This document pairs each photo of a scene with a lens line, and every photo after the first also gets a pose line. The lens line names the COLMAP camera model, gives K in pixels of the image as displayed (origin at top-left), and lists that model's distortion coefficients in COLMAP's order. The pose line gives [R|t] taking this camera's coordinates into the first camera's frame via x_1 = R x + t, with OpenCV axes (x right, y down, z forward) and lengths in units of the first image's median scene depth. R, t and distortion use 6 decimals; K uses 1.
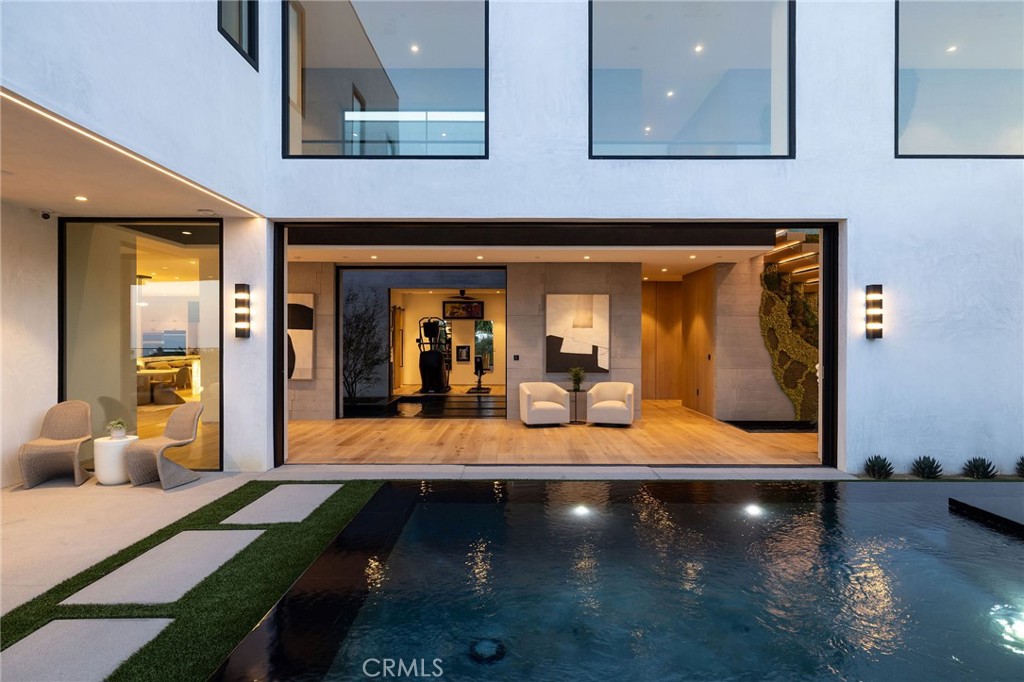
lens RADIAL K [[549.2, 0, 512.4], [0, 549.2, 337.7], [0, 0, 1]] dist [-0.001283, 0.000034]
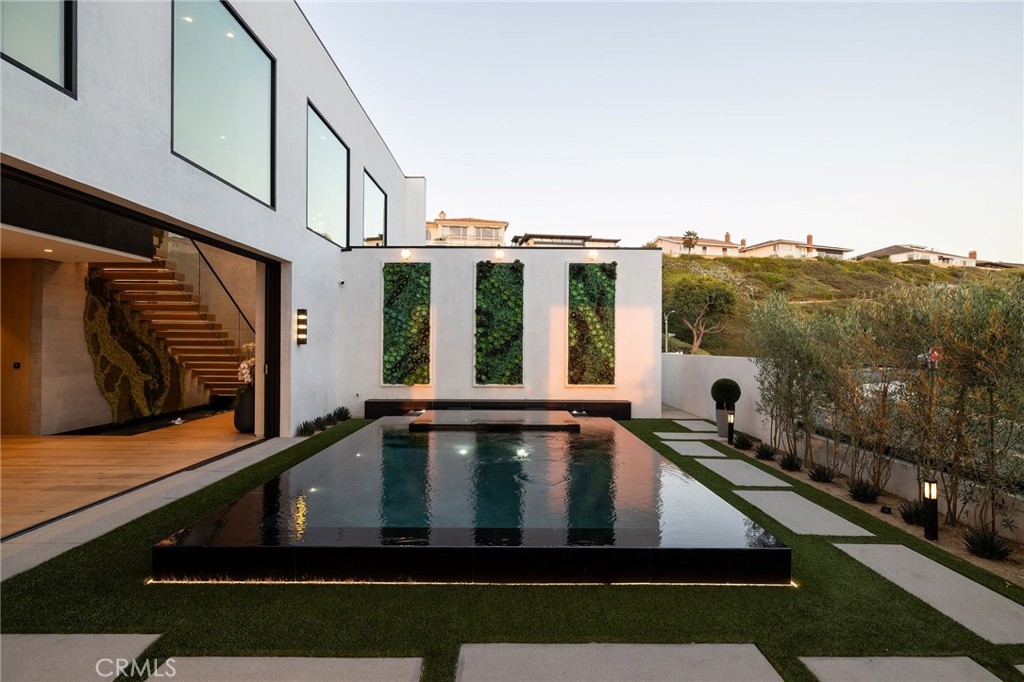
lens RADIAL K [[498.9, 0, 514.1], [0, 498.9, 345.7], [0, 0, 1]] dist [0.002771, 0.000207]
pose [[-0.009552, 0.007614, 0.999925, -0.443180], [-0.004871, 0.999959, -0.007661, 0.008096], [-0.999943, -0.004943, -0.009515, 0.247060]]
